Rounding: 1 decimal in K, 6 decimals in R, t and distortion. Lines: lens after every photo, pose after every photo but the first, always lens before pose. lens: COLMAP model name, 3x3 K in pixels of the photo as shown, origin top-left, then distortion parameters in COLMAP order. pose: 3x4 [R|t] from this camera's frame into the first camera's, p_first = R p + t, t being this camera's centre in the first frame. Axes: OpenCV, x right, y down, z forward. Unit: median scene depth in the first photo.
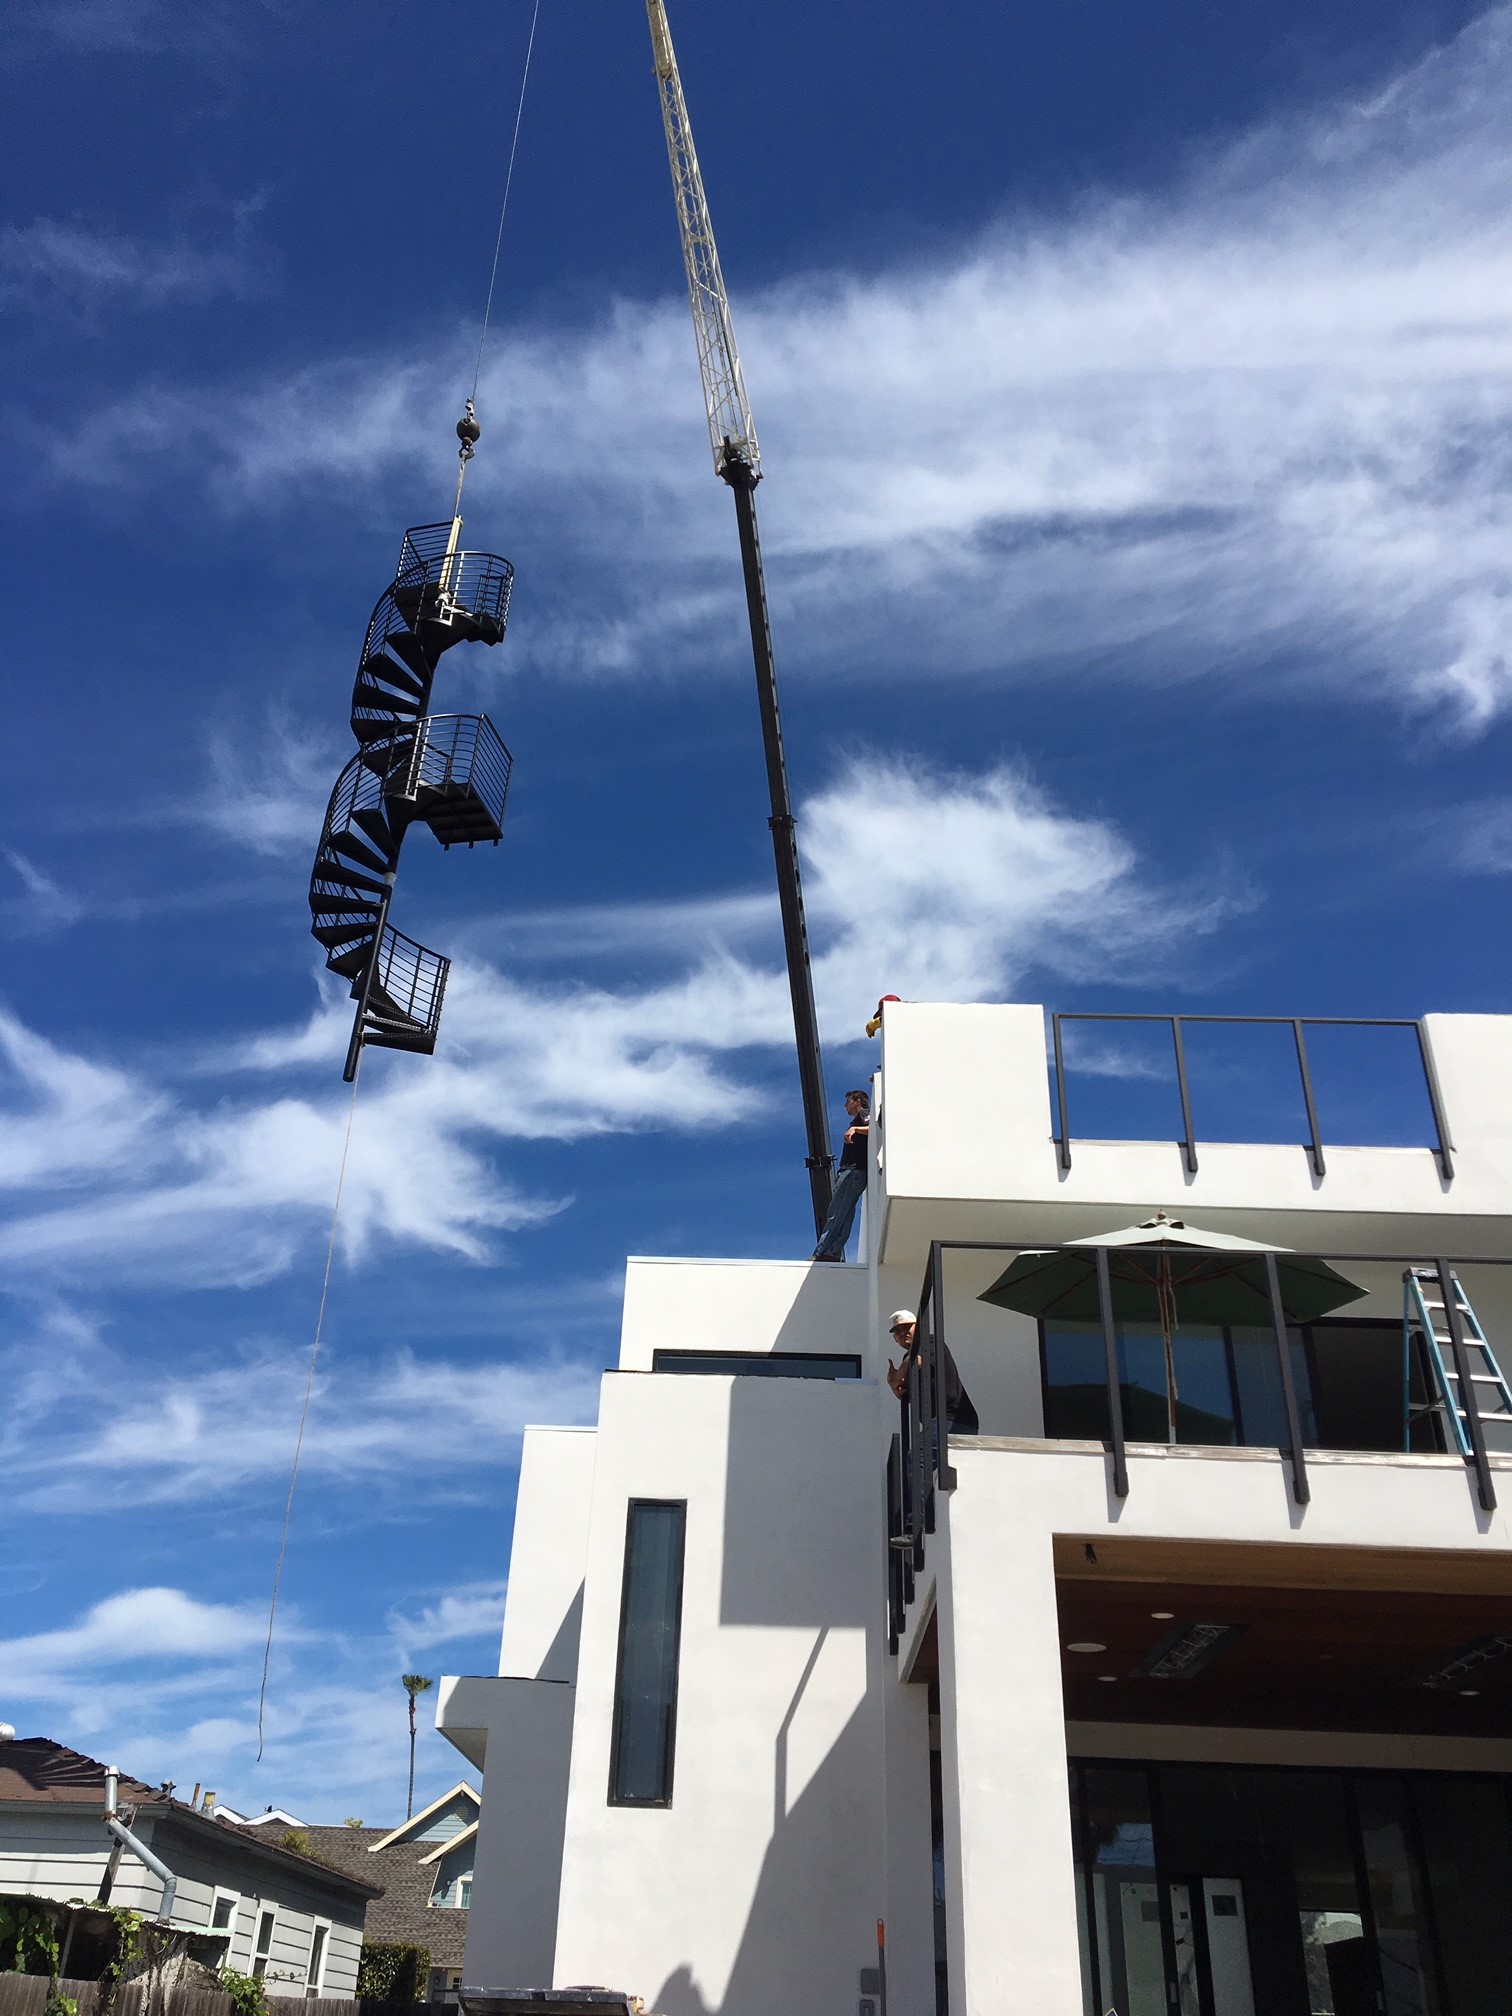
lens RADIAL K [[1654.7, 0, 756.0], [0, 1654.7, 1008.0], [0, 0, 1]] dist [0.008022, -0.009547]
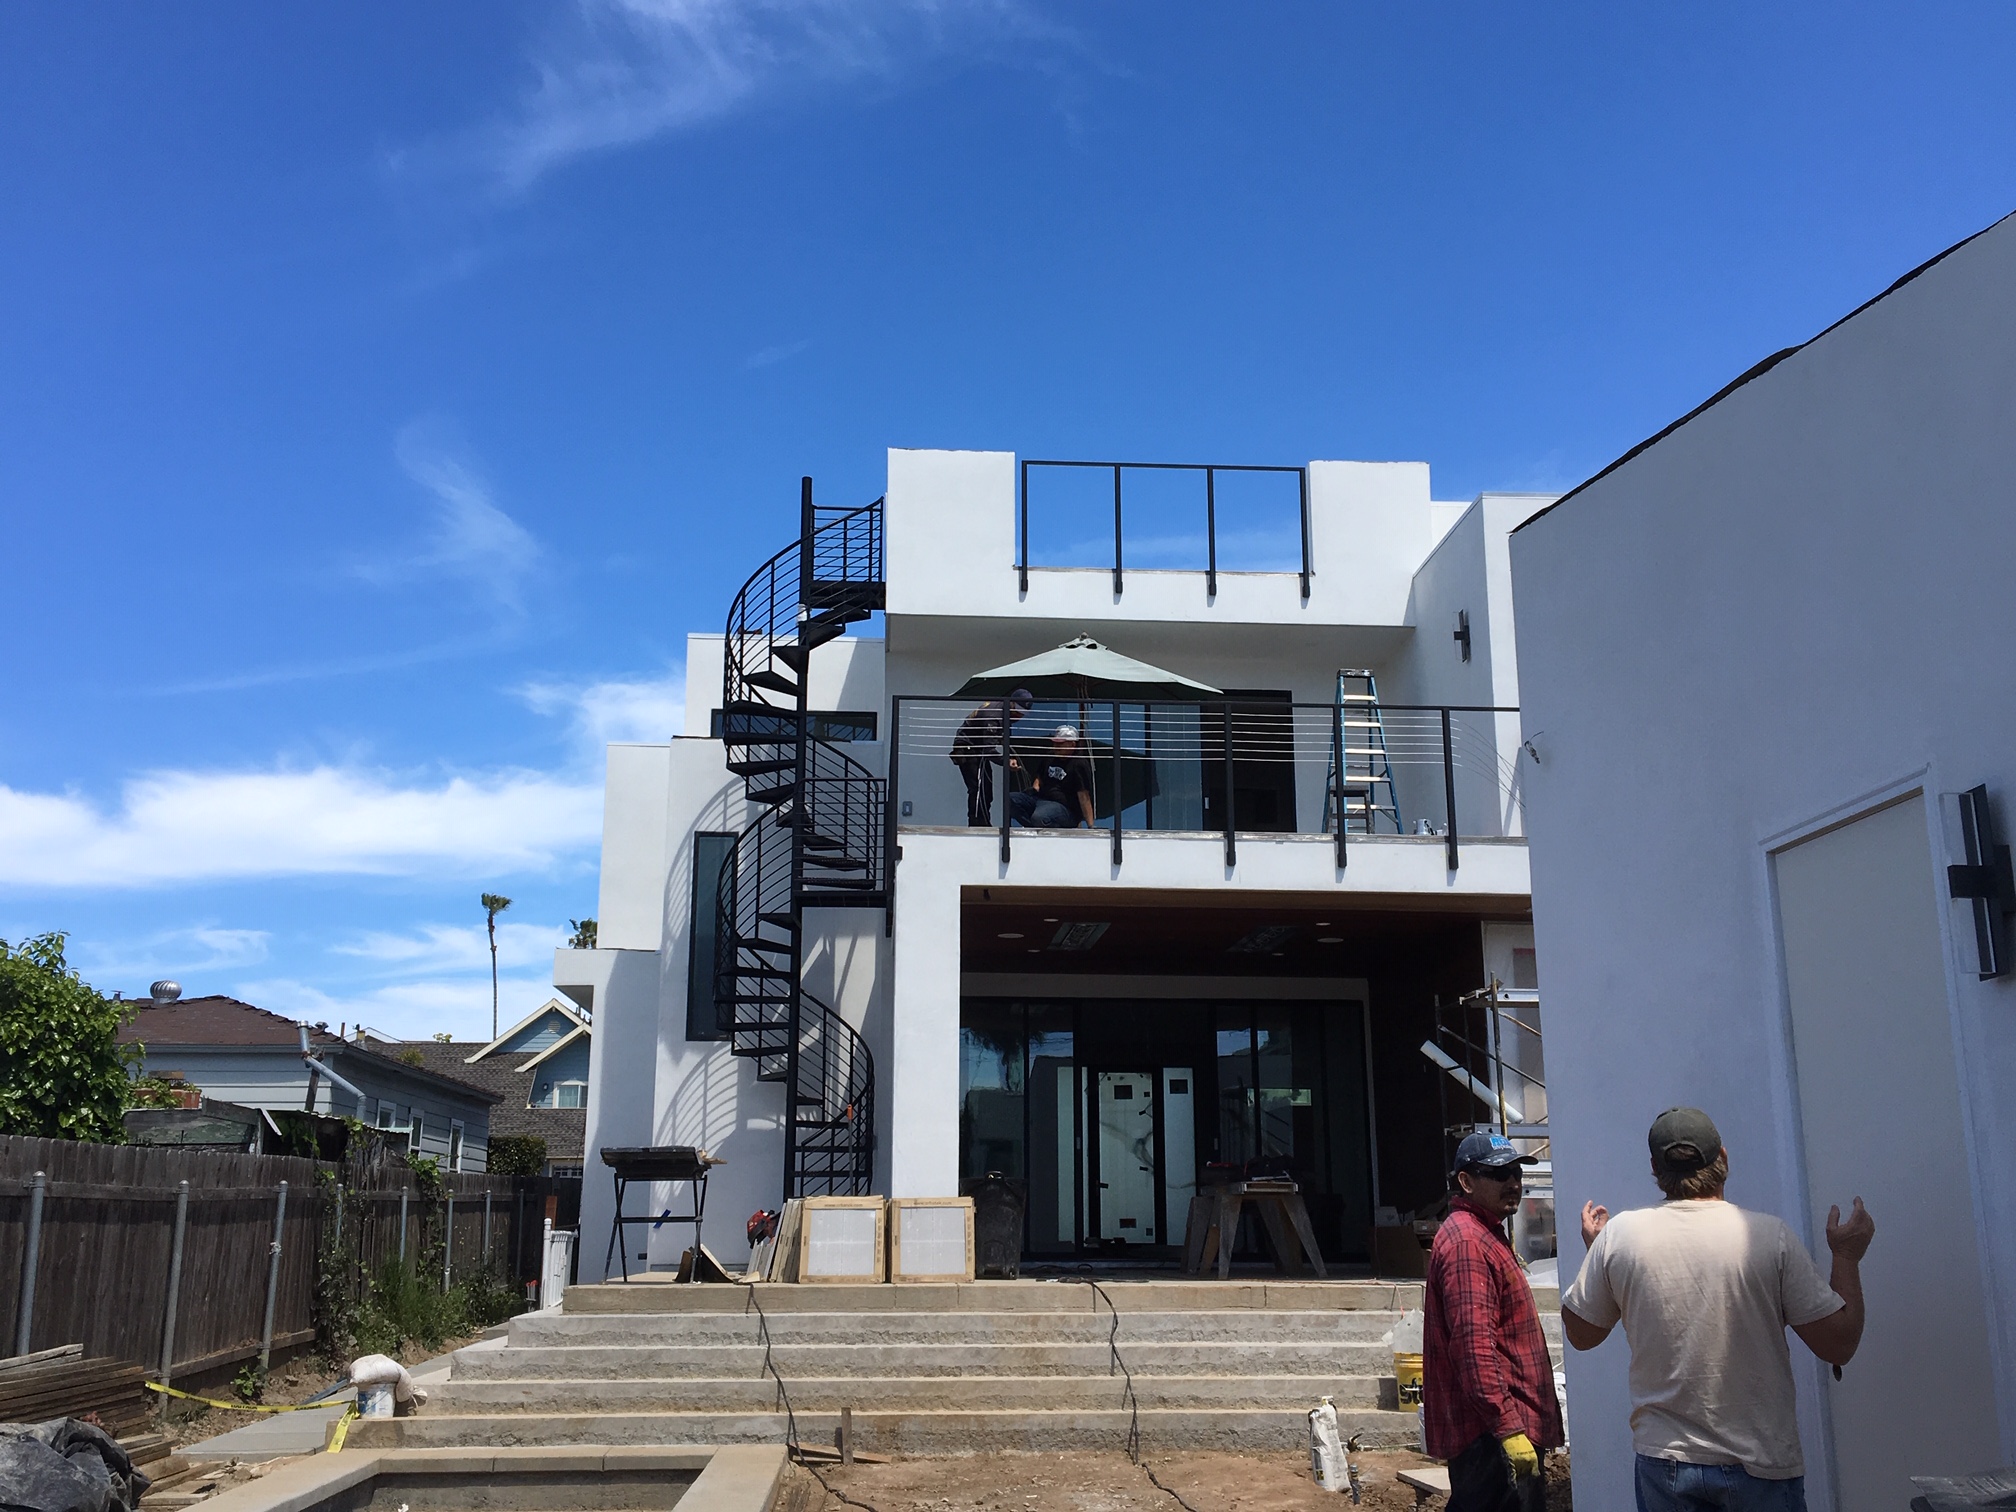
lens RADIAL K [[1698.5, 0, 1008.0], [0, 1698.5, 756.0], [0, 0, 1]] dist [0.009575, 0.001955]
pose [[0.994762, -0.012065, 0.101504, 0.035734], [-0.018453, 0.955499, 0.294416, -0.171222], [-0.100540, -0.294747, 0.950272, -0.314829]]
